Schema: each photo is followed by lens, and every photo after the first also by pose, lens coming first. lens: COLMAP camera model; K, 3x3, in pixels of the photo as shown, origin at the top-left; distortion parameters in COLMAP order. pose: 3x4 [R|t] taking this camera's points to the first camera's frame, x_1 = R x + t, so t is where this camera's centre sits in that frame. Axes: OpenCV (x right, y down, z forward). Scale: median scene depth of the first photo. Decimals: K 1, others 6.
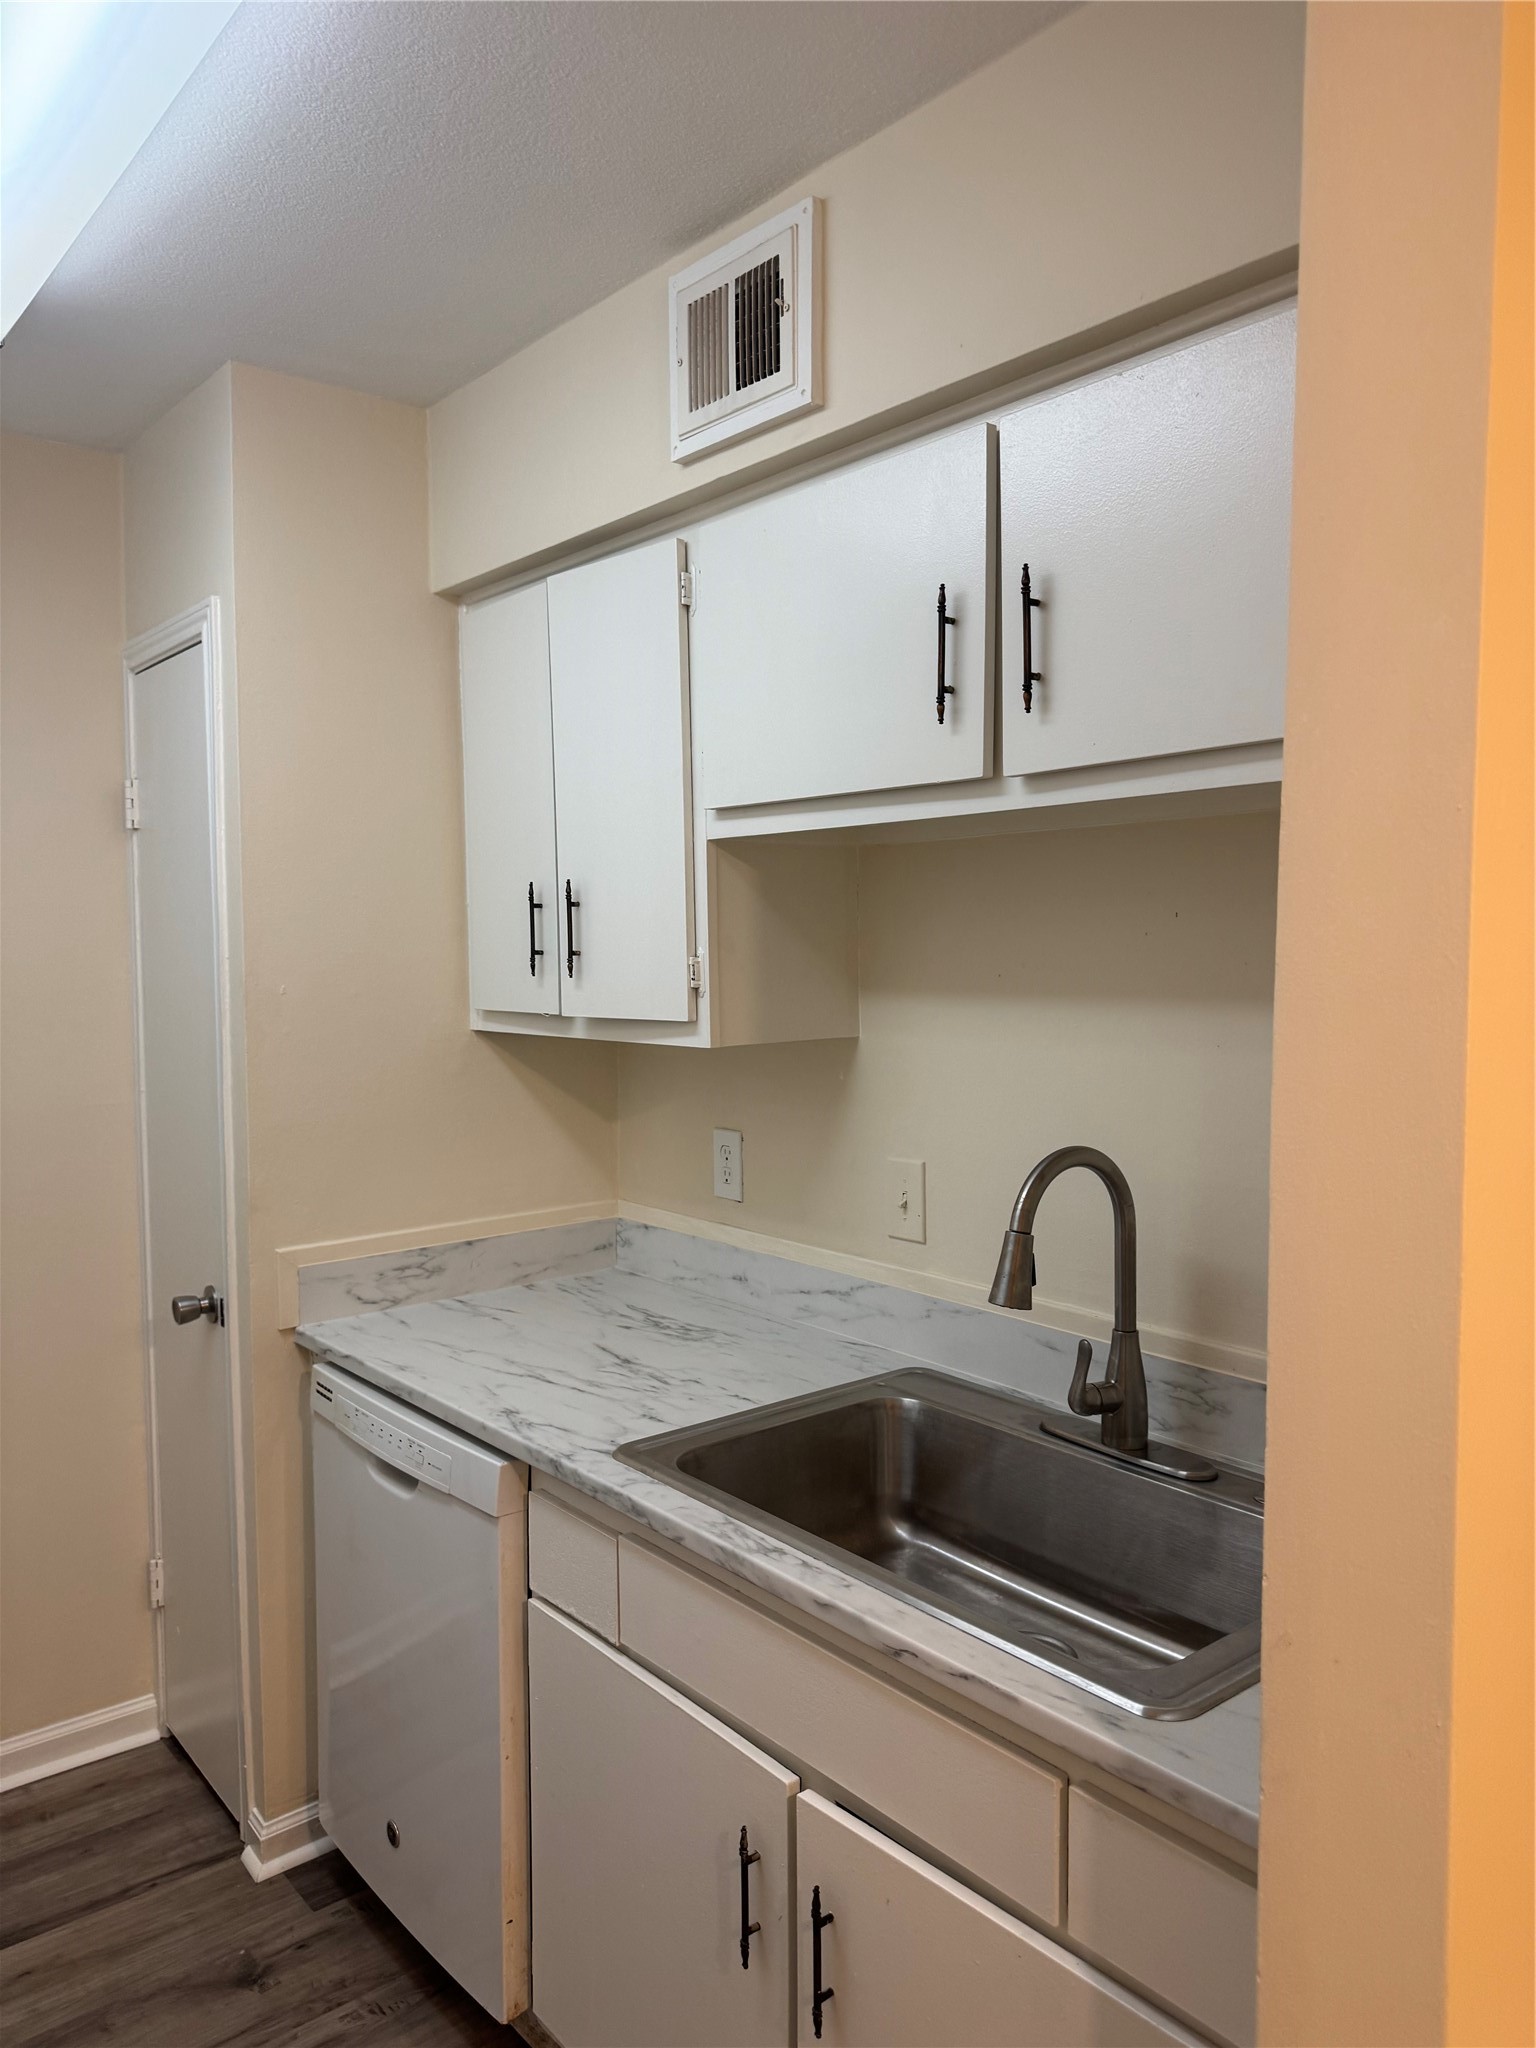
lens RADIAL K [[1437.7, 0, 768.0], [0, 1437.7, 1024.0], [0, 0, 1]] dist [0.142577, -0.230952]
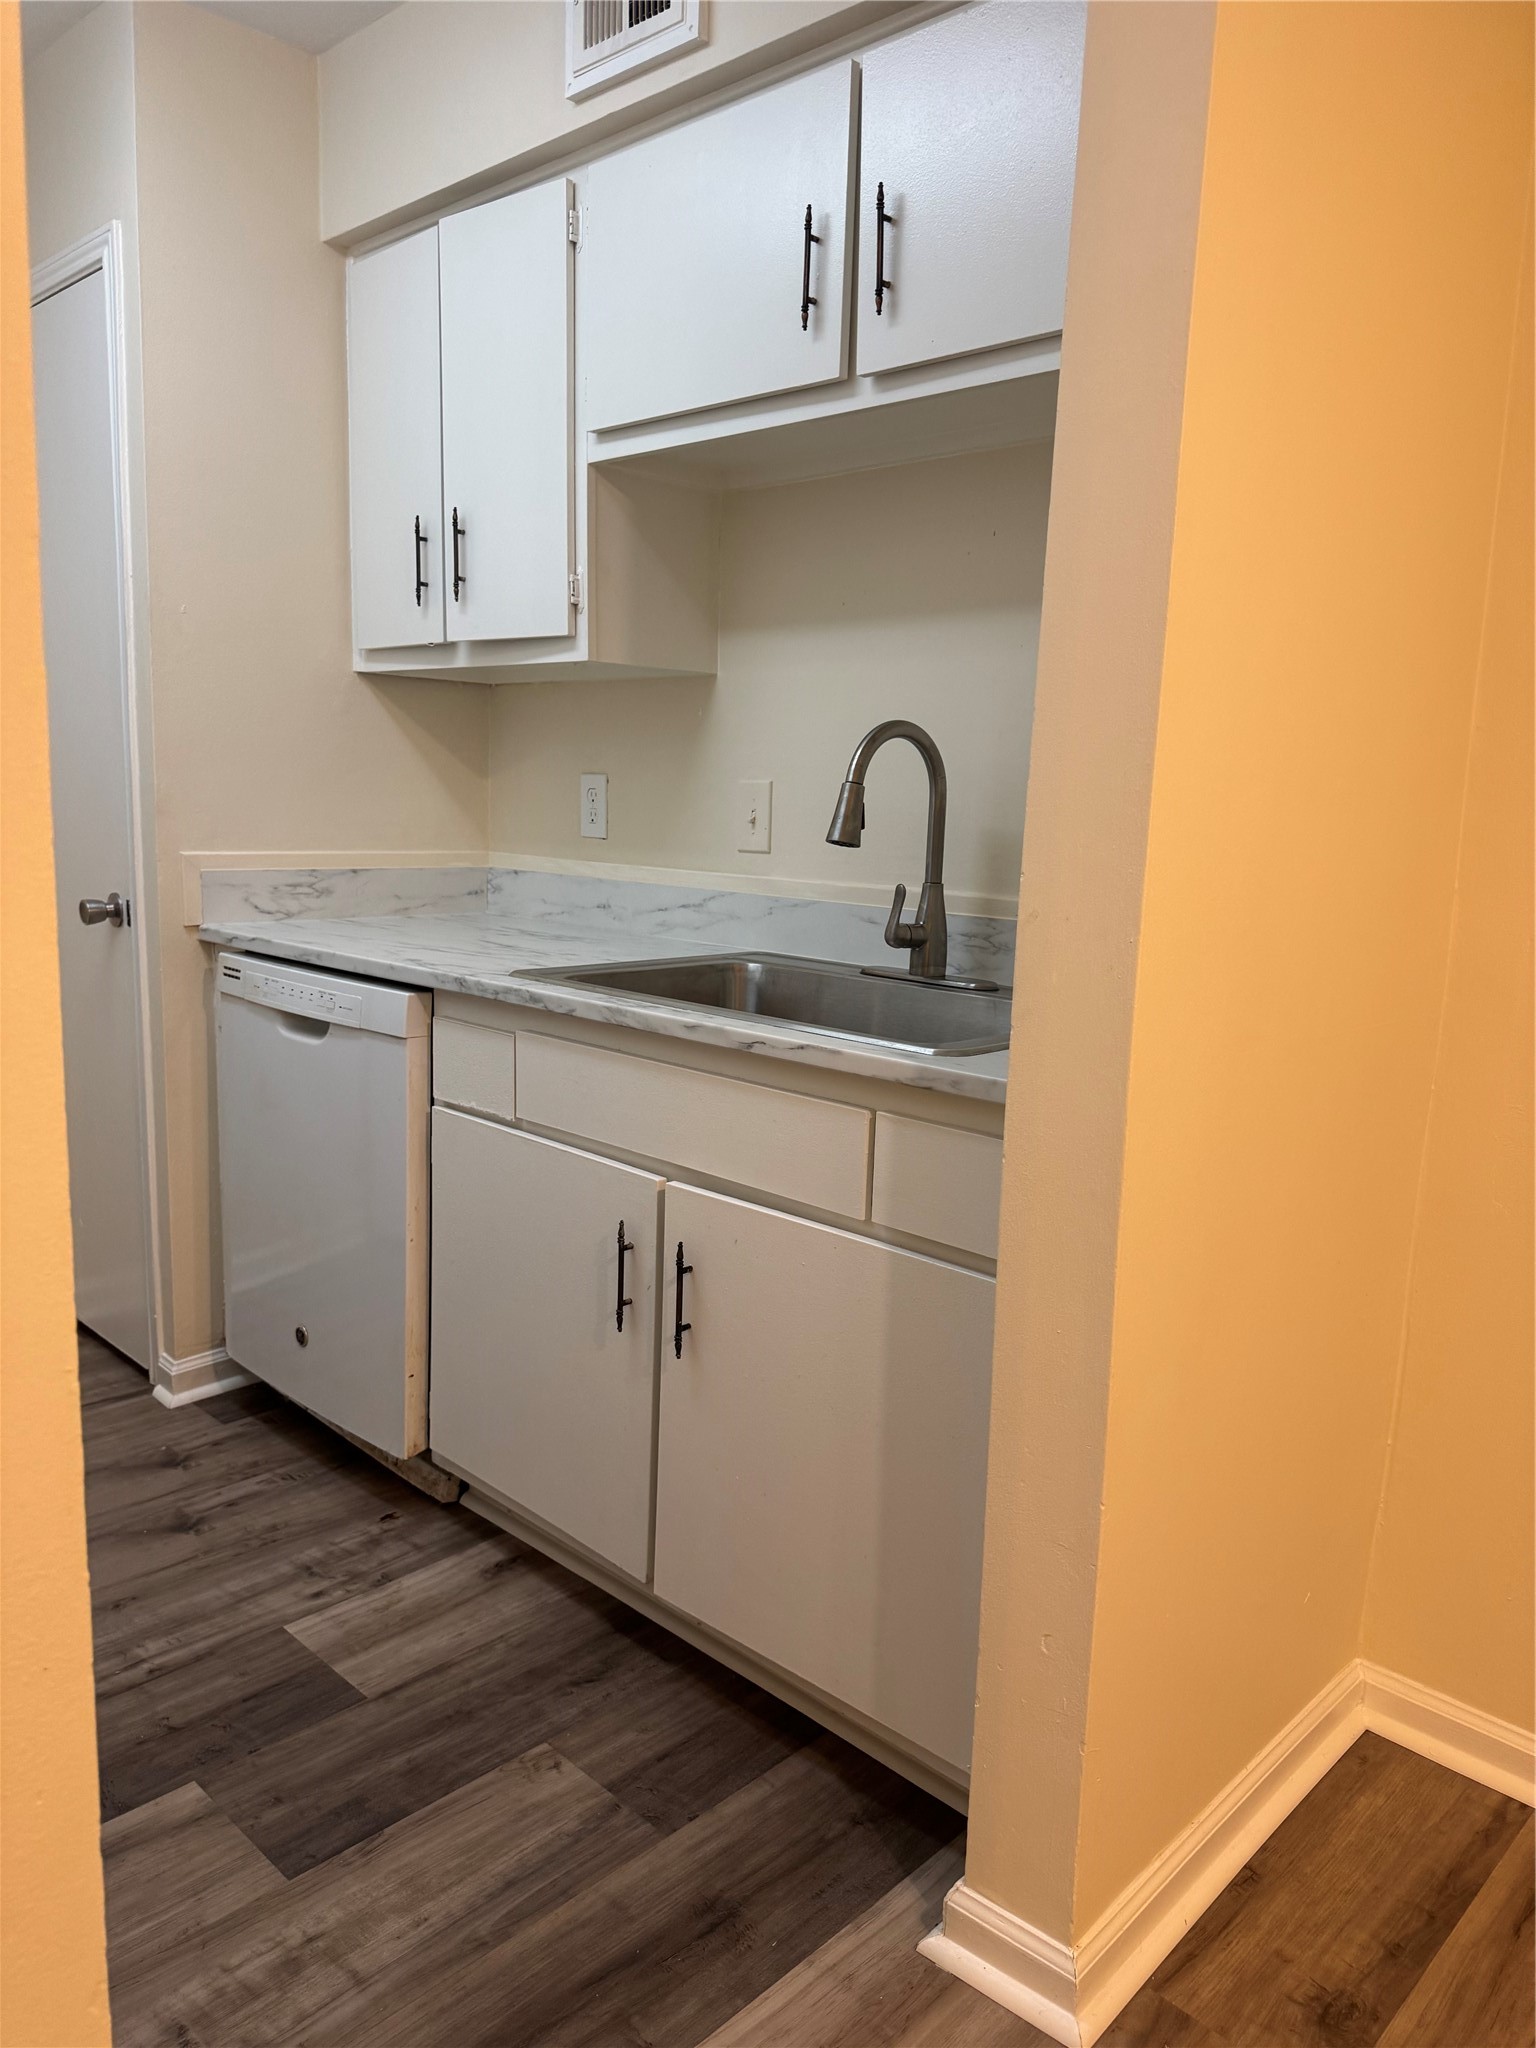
lens RADIAL K [[1449.7, 0, 771.9], [0, 1449.7, 1063.3], [0, 0, 1]] dist [0.065050, -0.079488]
pose [[0.991942, 0.016985, 0.125552, -0.035027], [-0.032265, 0.992166, 0.120686, 0.187070], [-0.122518, -0.123764, 0.984719, -0.178871]]
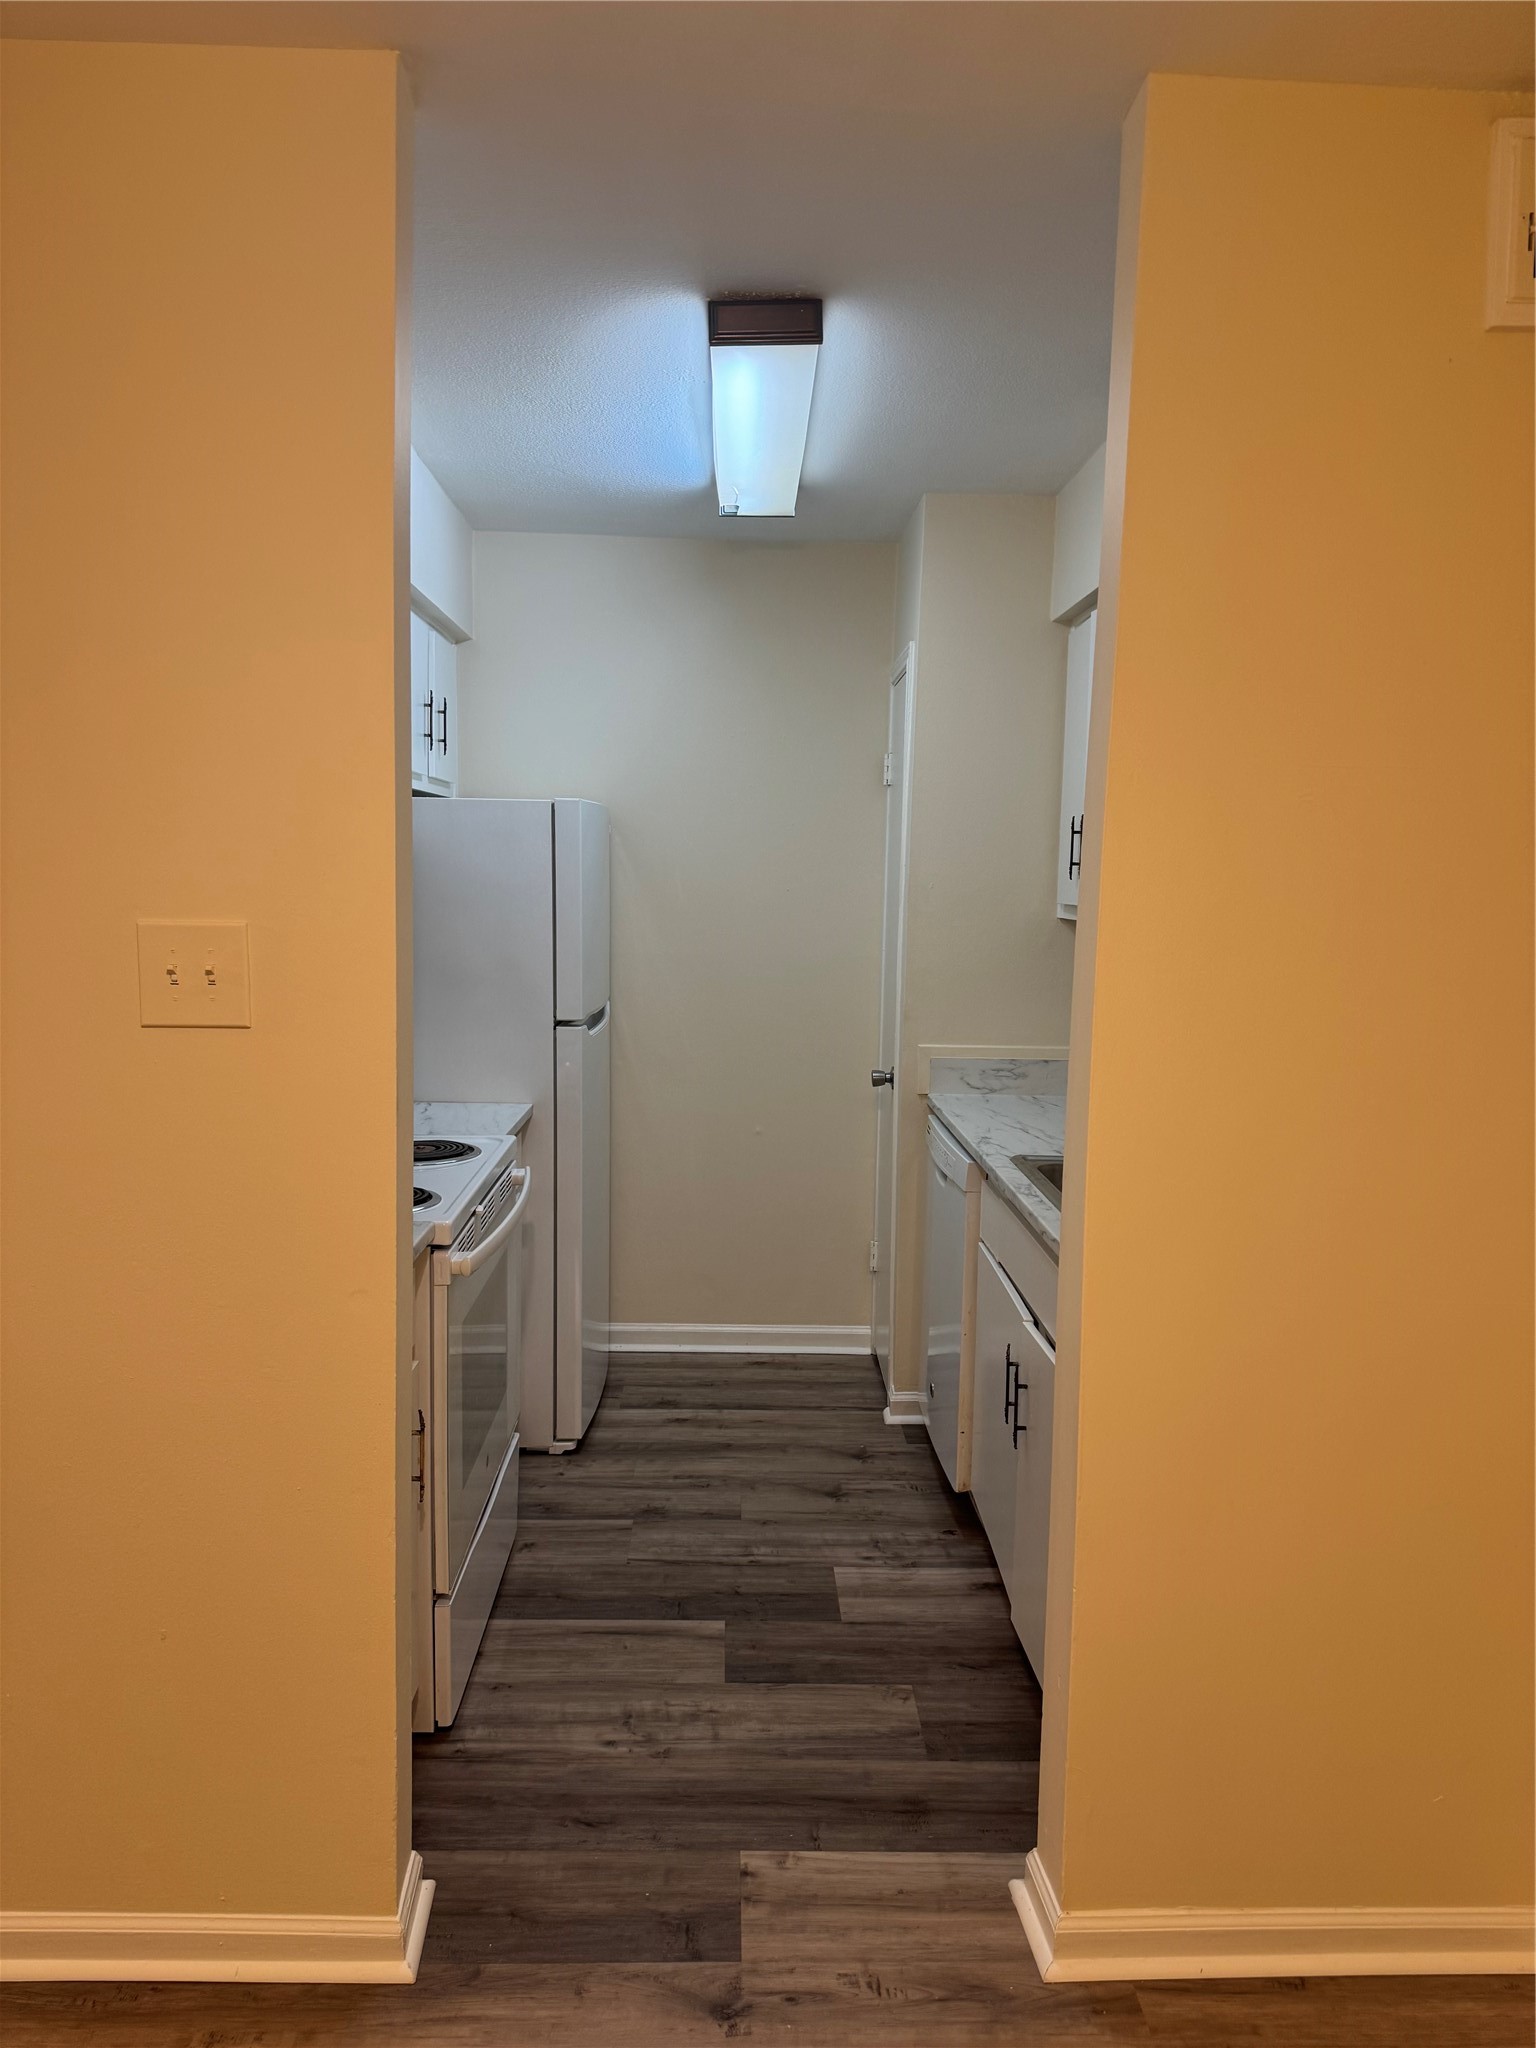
lens RADIAL K [[1478.3, 0, 768.0], [0, 1478.3, 1024.0], [0, 0, 1]] dist [-0.004119, 0.000135]
pose [[0.792621, 0.089749, -0.603073, 0.587272], [-0.059685, 0.995778, 0.069747, 0.030478], [0.606787, -0.019289, 0.794631, -0.459772]]
